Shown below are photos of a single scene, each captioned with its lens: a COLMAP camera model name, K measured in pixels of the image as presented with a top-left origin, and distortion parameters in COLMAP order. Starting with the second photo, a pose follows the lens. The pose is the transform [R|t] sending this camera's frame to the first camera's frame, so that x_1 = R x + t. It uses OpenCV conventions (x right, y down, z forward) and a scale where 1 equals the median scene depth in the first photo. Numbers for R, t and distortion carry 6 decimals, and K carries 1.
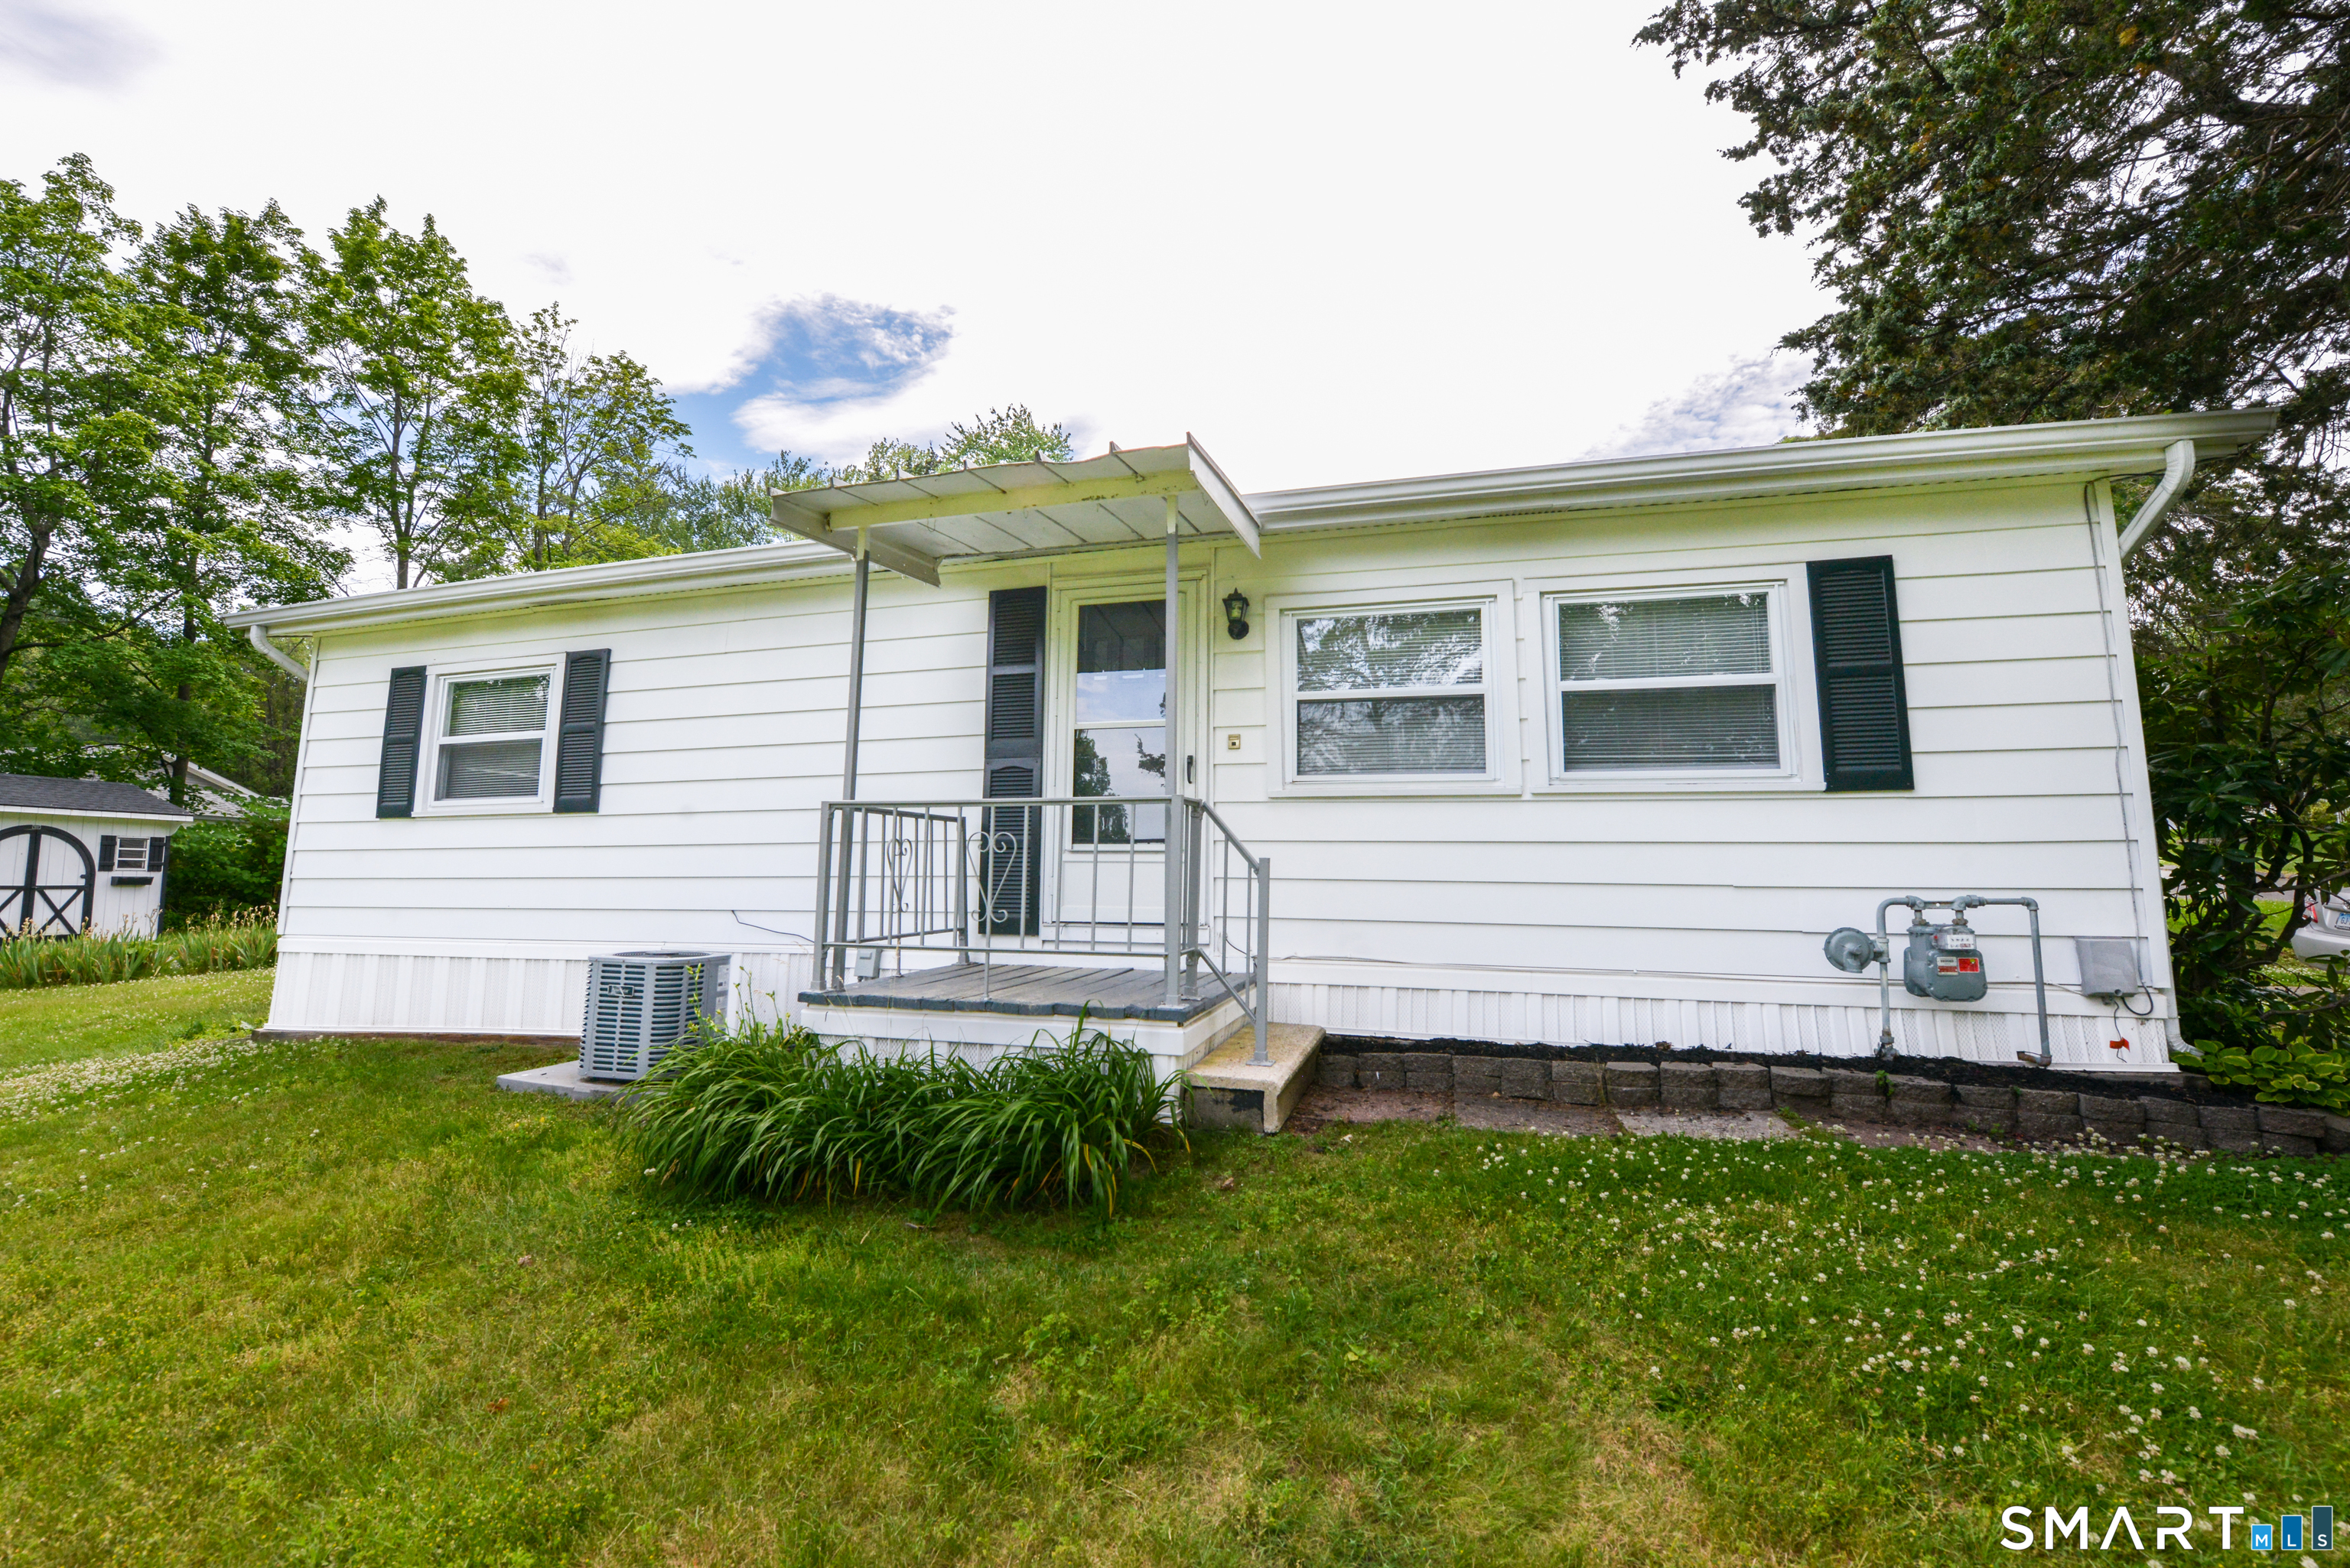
lens RADIAL K [[927.0, 0, 1175.0], [0, 927.0, 784.0], [0, 0, 1]] dist [-0.009070, -0.004376]
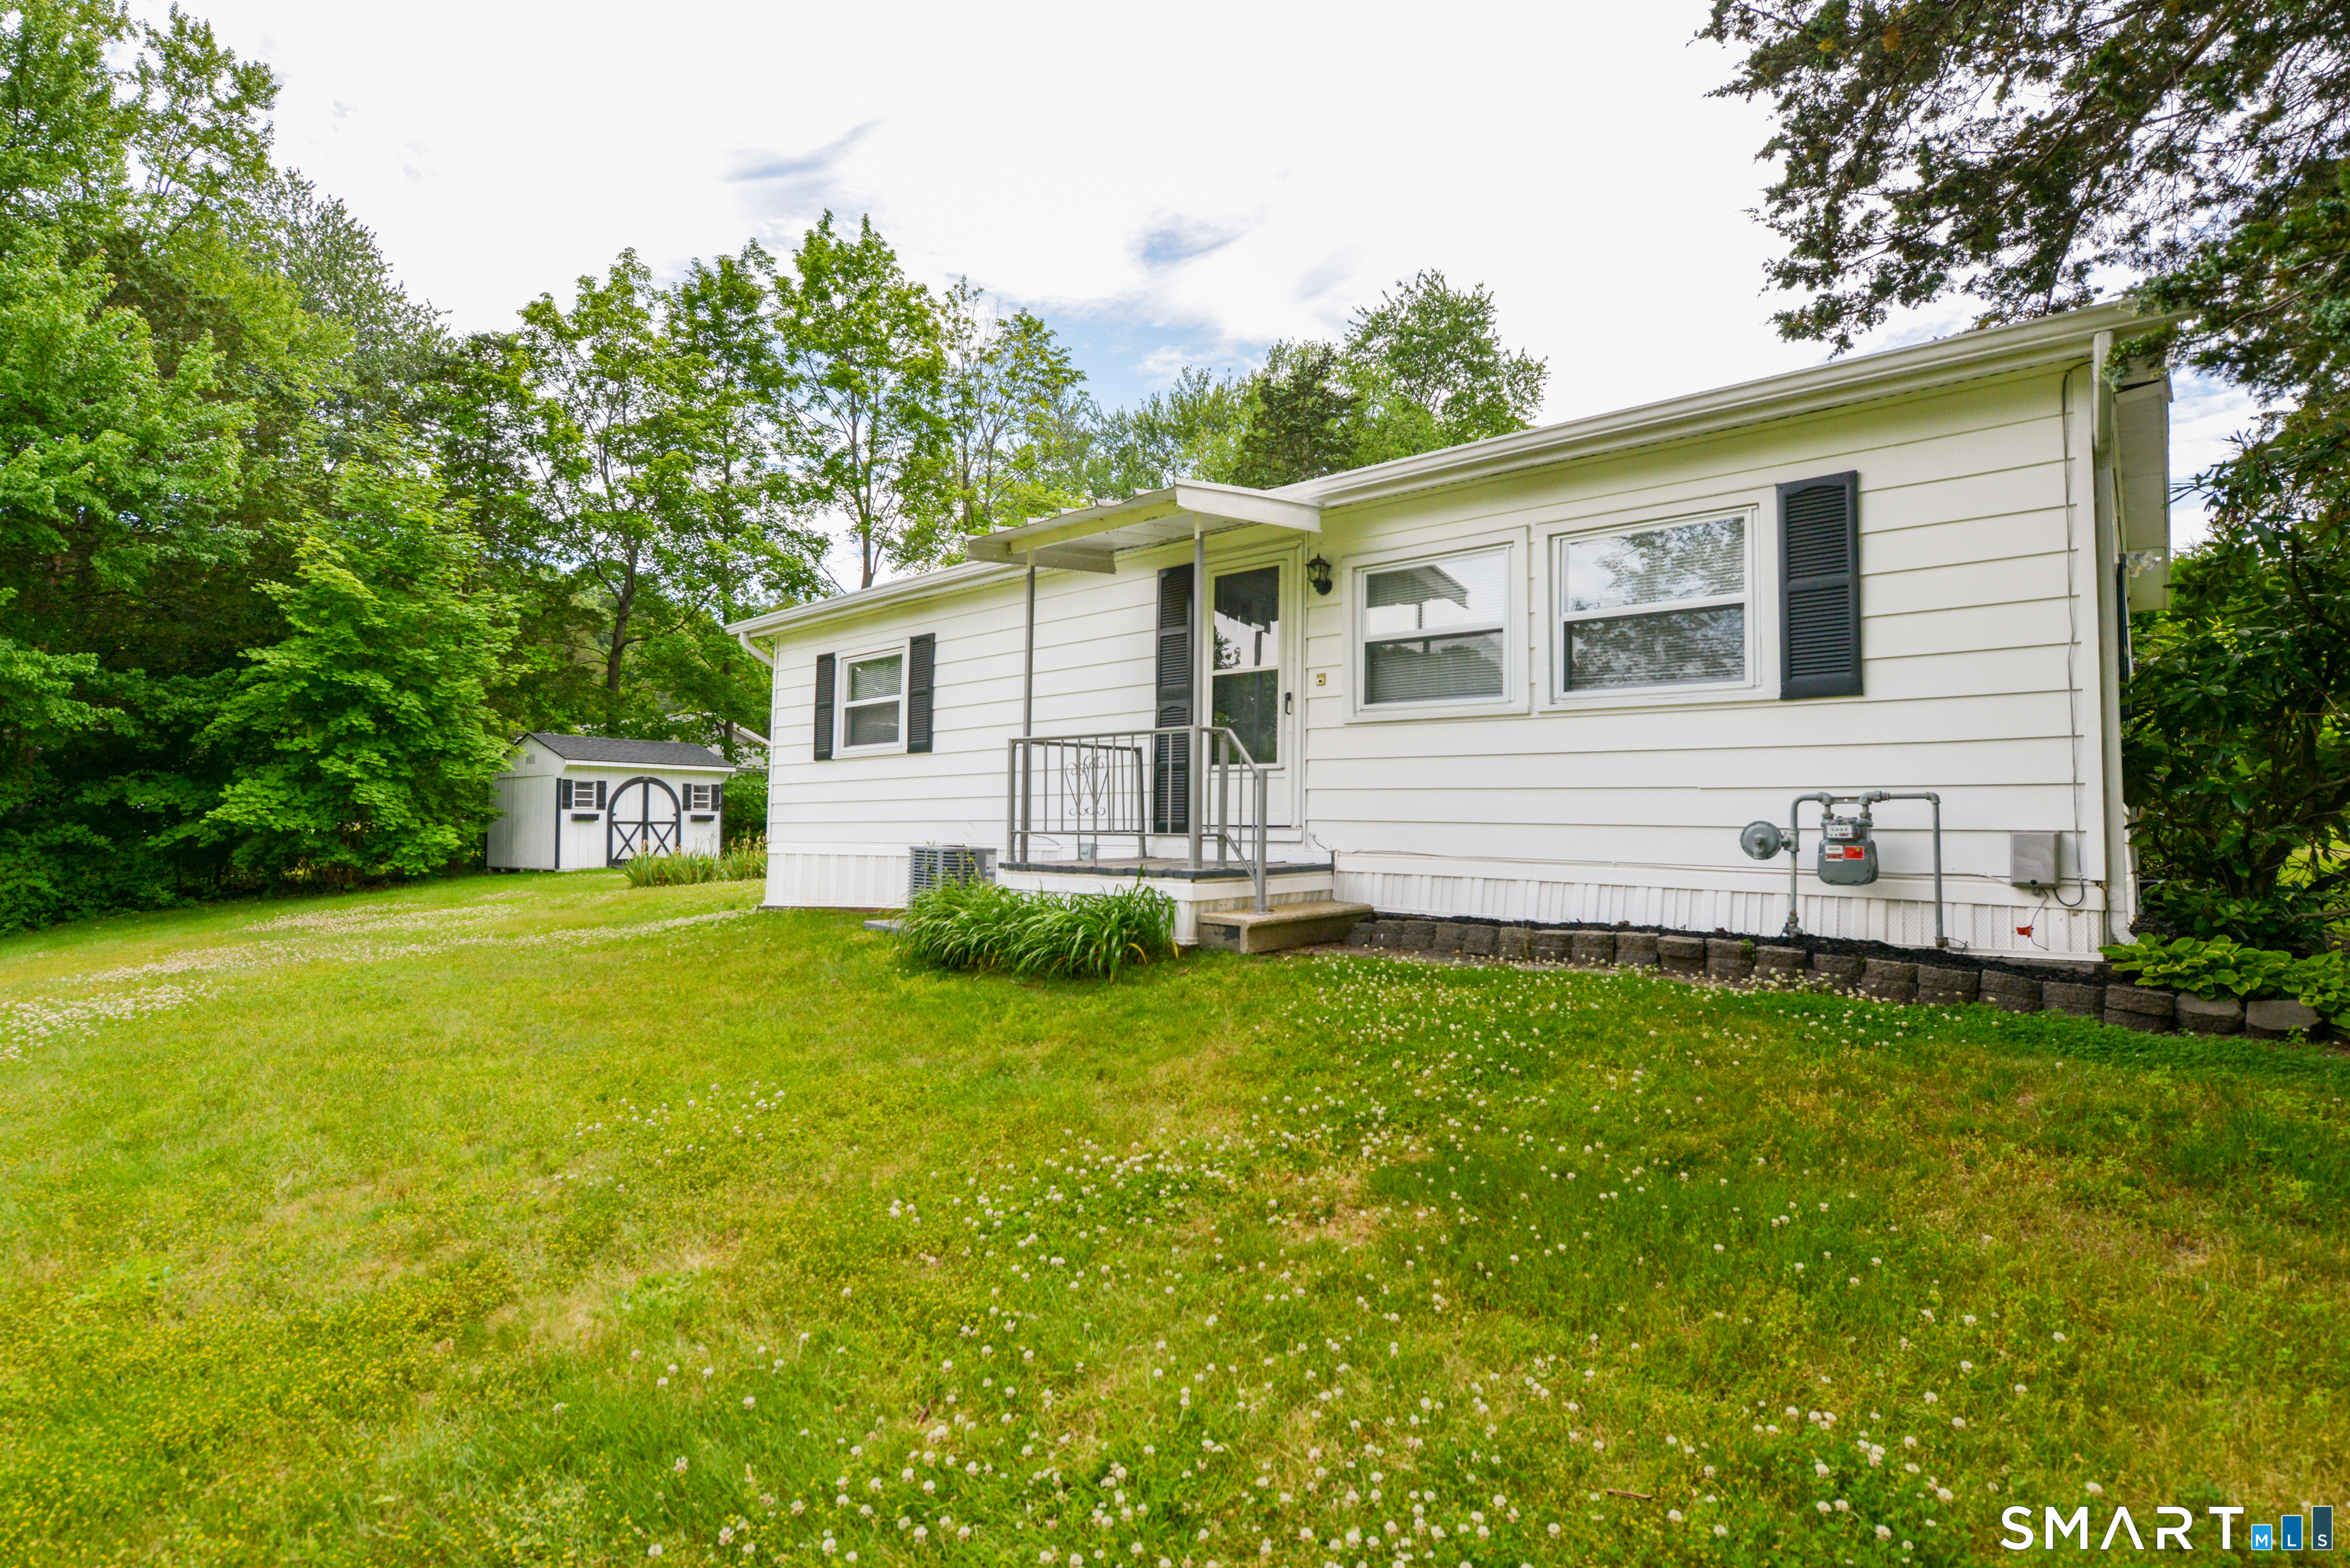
lens RADIAL K [[1105.4, 0, 1175.0], [0, 1105.4, 784.0], [0, 0, 1]] dist [-0.001483, -0.007259]
pose [[0.898467, -0.014179, -0.438812, 0.403243], [0.041852, 0.997693, 0.053455, 0.004828], [0.437042, -0.066393, 0.896988, -0.312869]]
